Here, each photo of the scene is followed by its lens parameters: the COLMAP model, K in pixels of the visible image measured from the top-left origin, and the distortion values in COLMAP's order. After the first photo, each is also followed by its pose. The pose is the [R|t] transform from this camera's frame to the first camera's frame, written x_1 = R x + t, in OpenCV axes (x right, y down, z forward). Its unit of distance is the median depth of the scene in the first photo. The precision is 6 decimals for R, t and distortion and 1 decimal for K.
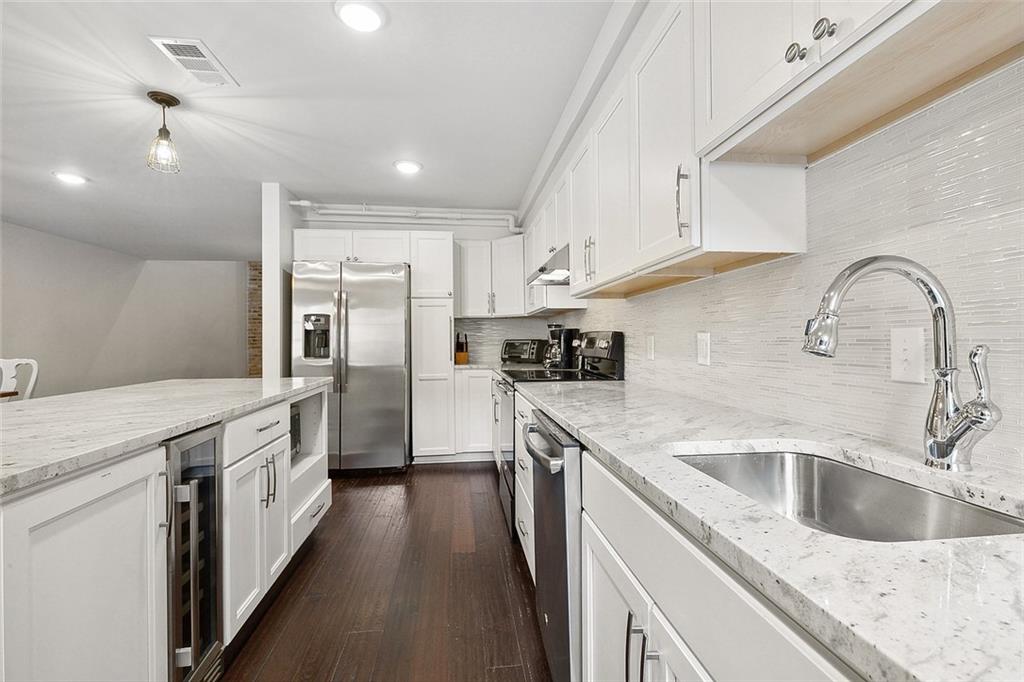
lens RADIAL K [[458.5, 0, 515.5], [0, 458.5, 339.6], [0, 0, 1]] dist [0.008365, -0.004429]
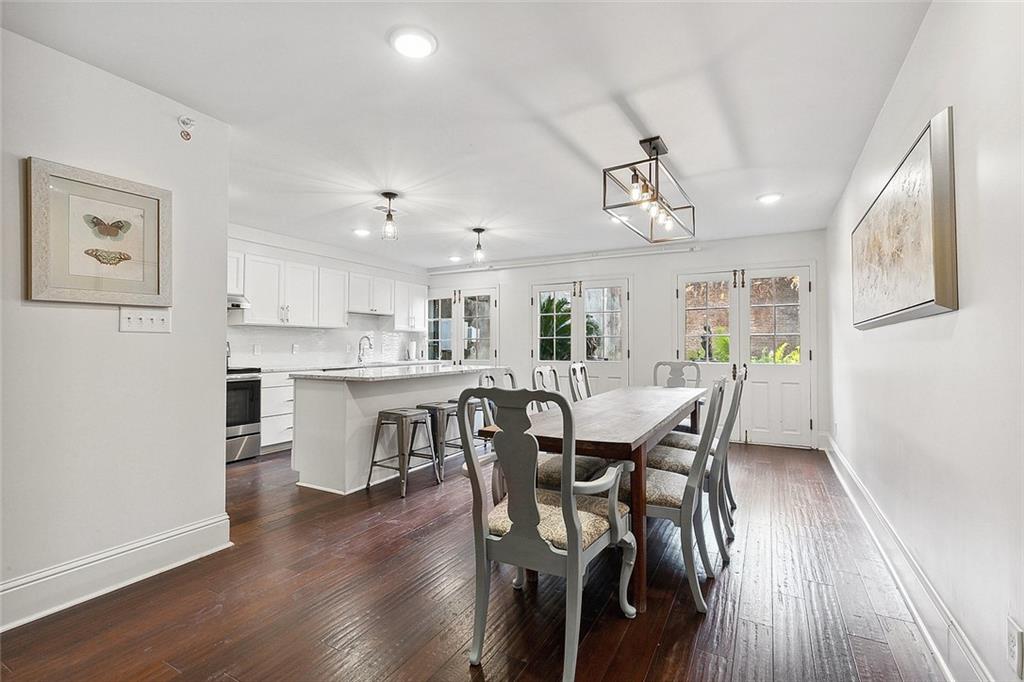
lens RADIAL K [[458.5, 0, 515.5], [0, 458.5, 339.6], [0, 0, 1]] dist [0.008365, -0.004429]
pose [[-0.805163, 0.008986, 0.592985, -1.327095], [-0.002521, 0.999824, -0.018574, 0.002924], [-0.593048, -0.016450, -0.804999, 1.300670]]
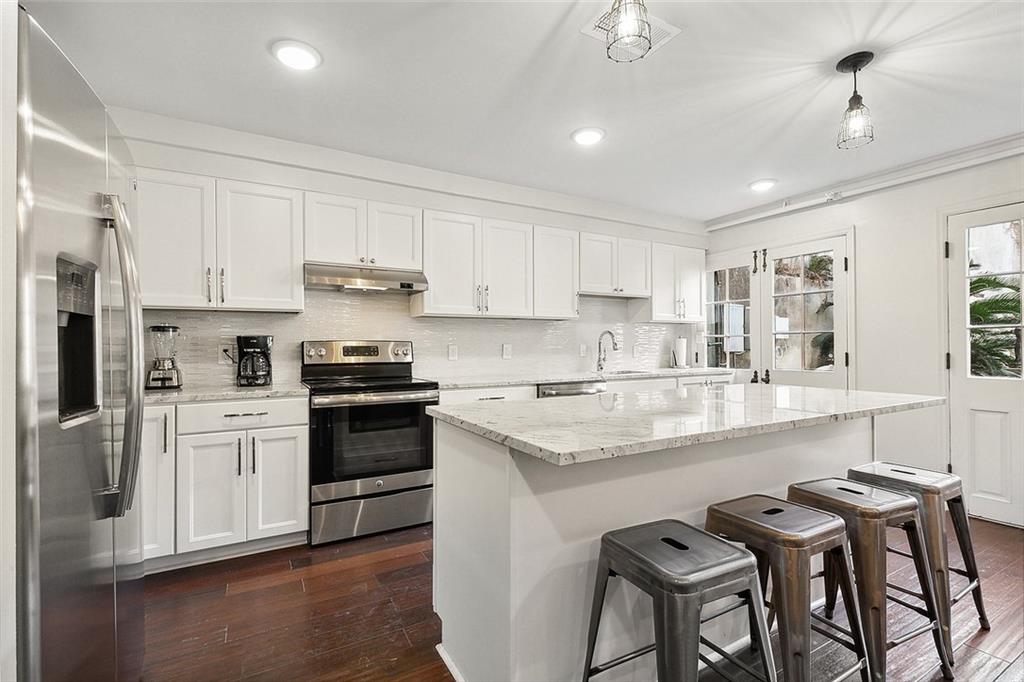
lens RADIAL K [[458.5, 0, 515.5], [0, 458.5, 339.6], [0, 0, 1]] dist [0.008365, -0.004429]
pose [[-0.371504, 0.013429, 0.928334, -0.797733], [0.000497, 0.999898, -0.014265, -0.003426], [-0.928431, -0.004839, -0.371473, 0.863543]]
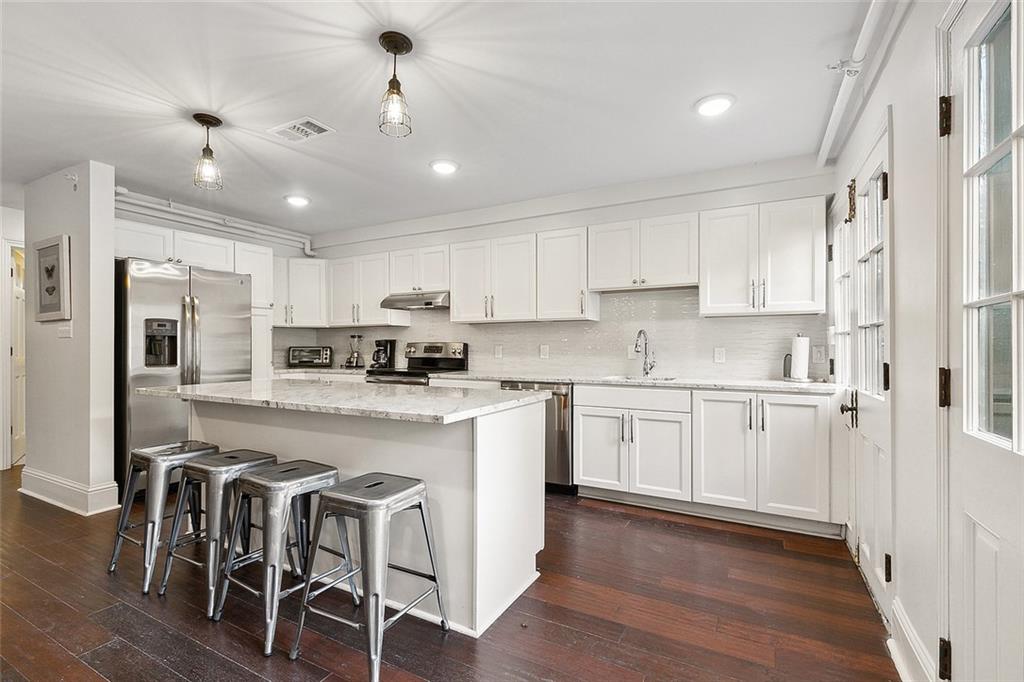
lens RADIAL K [[458.5, 0, 515.5], [0, 458.5, 339.6], [0, 0, 1]] dist [0.008365, -0.004429]
pose [[0.578786, 0.017770, 0.815286, -0.779710], [-0.006207, 0.999830, -0.017385, -0.001809], [-0.815456, 0.005002, 0.578797, -0.122373]]
